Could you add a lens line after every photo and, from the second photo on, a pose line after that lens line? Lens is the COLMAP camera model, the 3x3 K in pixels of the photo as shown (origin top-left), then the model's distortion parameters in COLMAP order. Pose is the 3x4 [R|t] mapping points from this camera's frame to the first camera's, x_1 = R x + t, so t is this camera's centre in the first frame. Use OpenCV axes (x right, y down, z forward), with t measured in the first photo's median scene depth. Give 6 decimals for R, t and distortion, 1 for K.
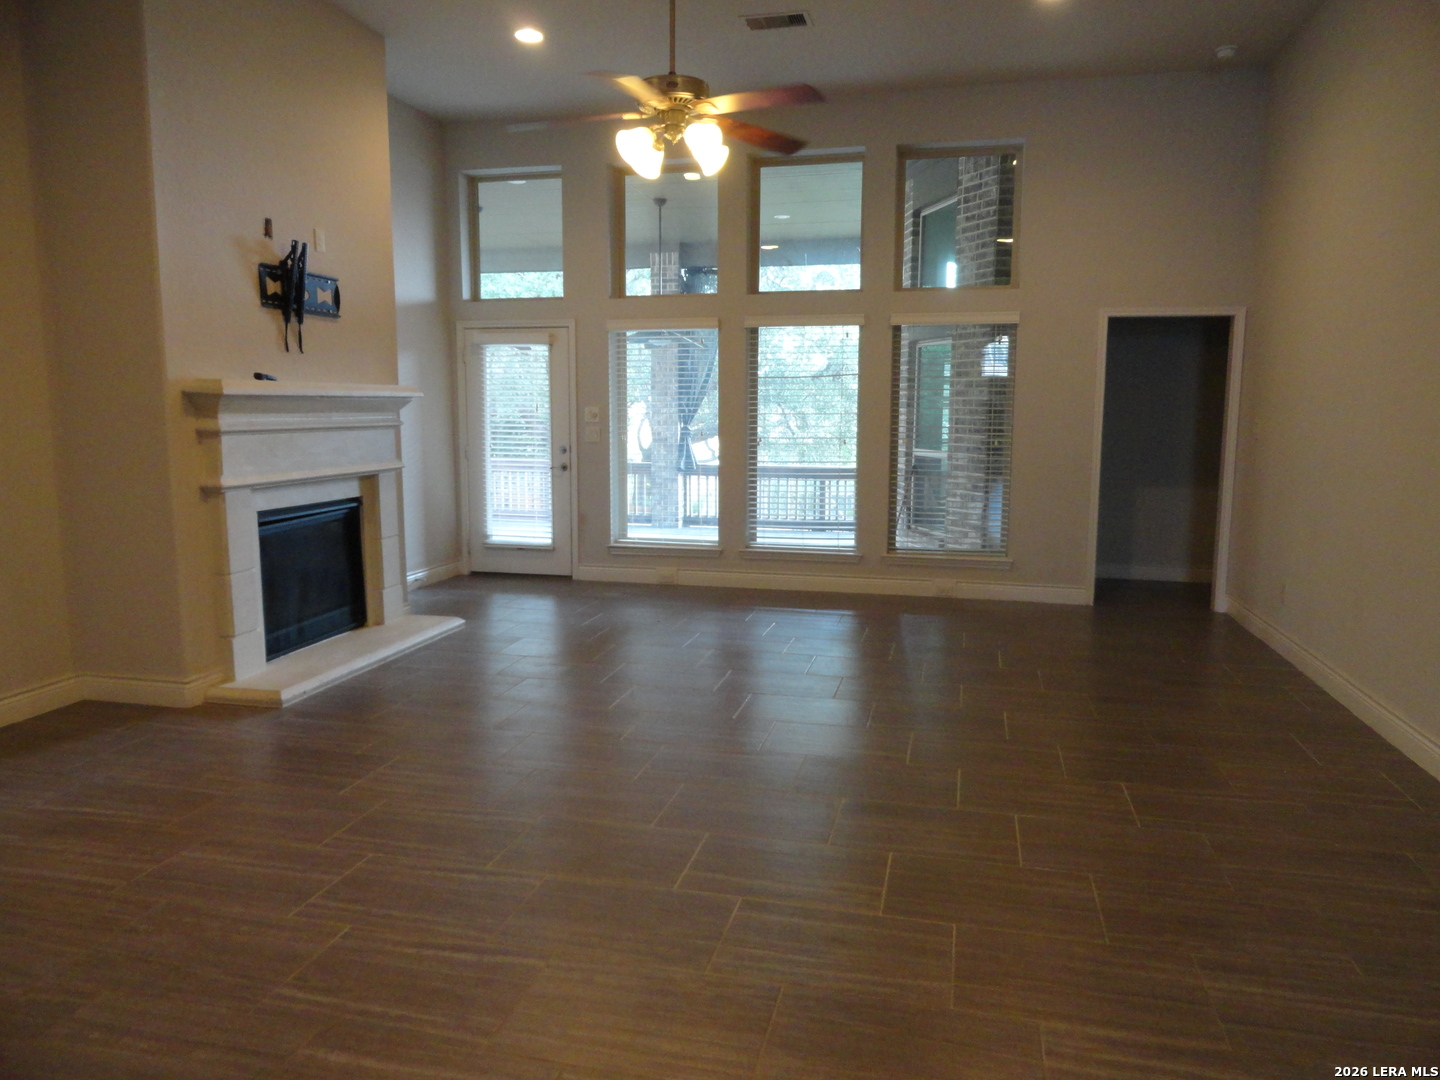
lens RADIAL K [[994.5, 0, 717.1], [0, 994.5, 544.5], [0, 0, 1]] dist [-0.004511, 0.002145]
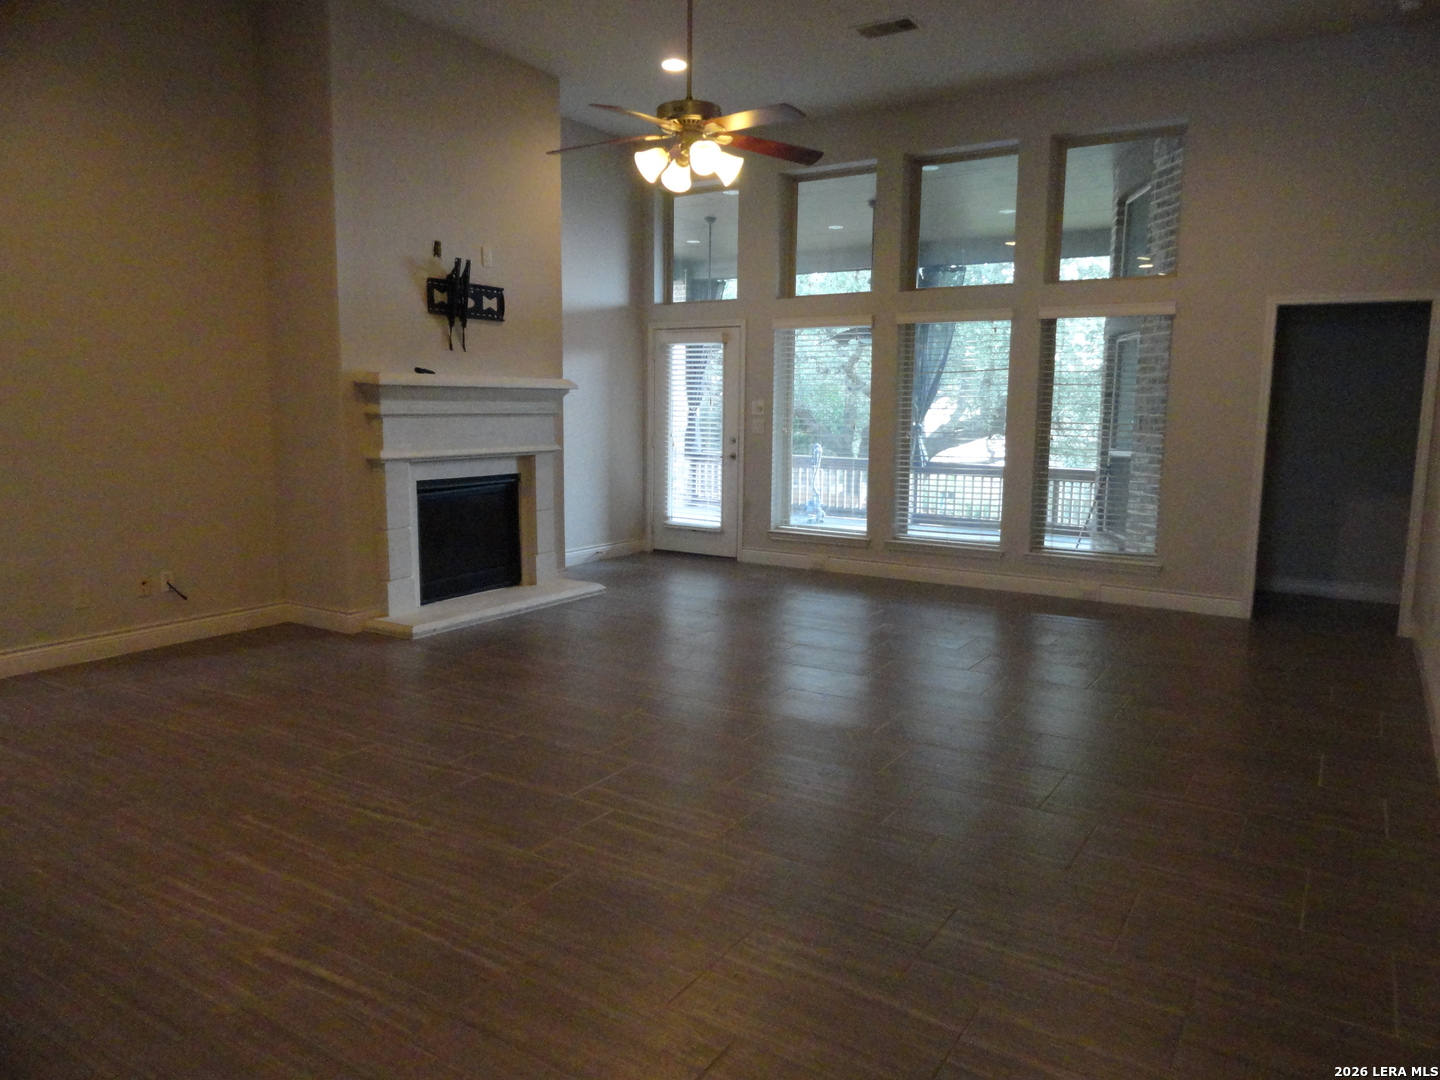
lens RADIAL K [[994.5, 0, 717.1], [0, 994.5, 544.5], [0, 0, 1]] dist [-0.004511, 0.002145]
pose [[0.947297, 0.052766, -0.315980, 0.193333], [-0.052723, 0.998571, 0.008692, 0.010078], [0.315987, 0.008426, 0.948726, -0.030425]]
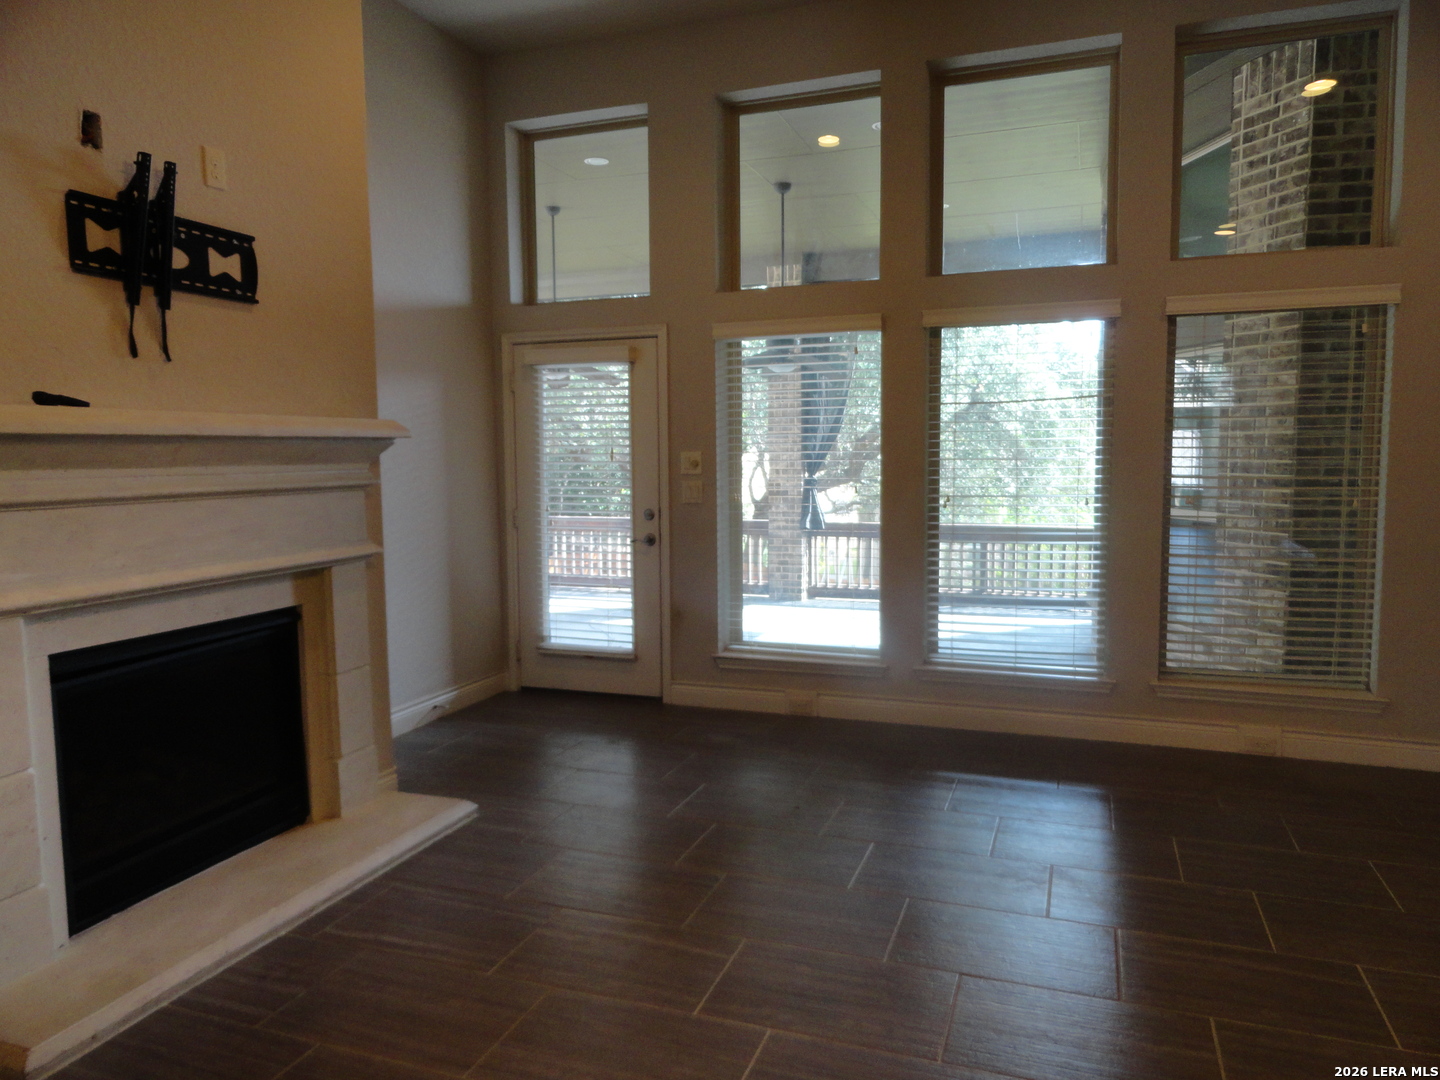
lens RADIAL K [[994.5, 0, 717.1], [0, 994.5, 544.5], [0, 0, 1]] dist [-0.004511, 0.002145]
pose [[0.994095, -0.002421, -0.108487, -0.037307], [-0.002621, 0.998924, -0.046307, -0.047283], [0.108482, 0.046318, 0.993019, 0.355735]]
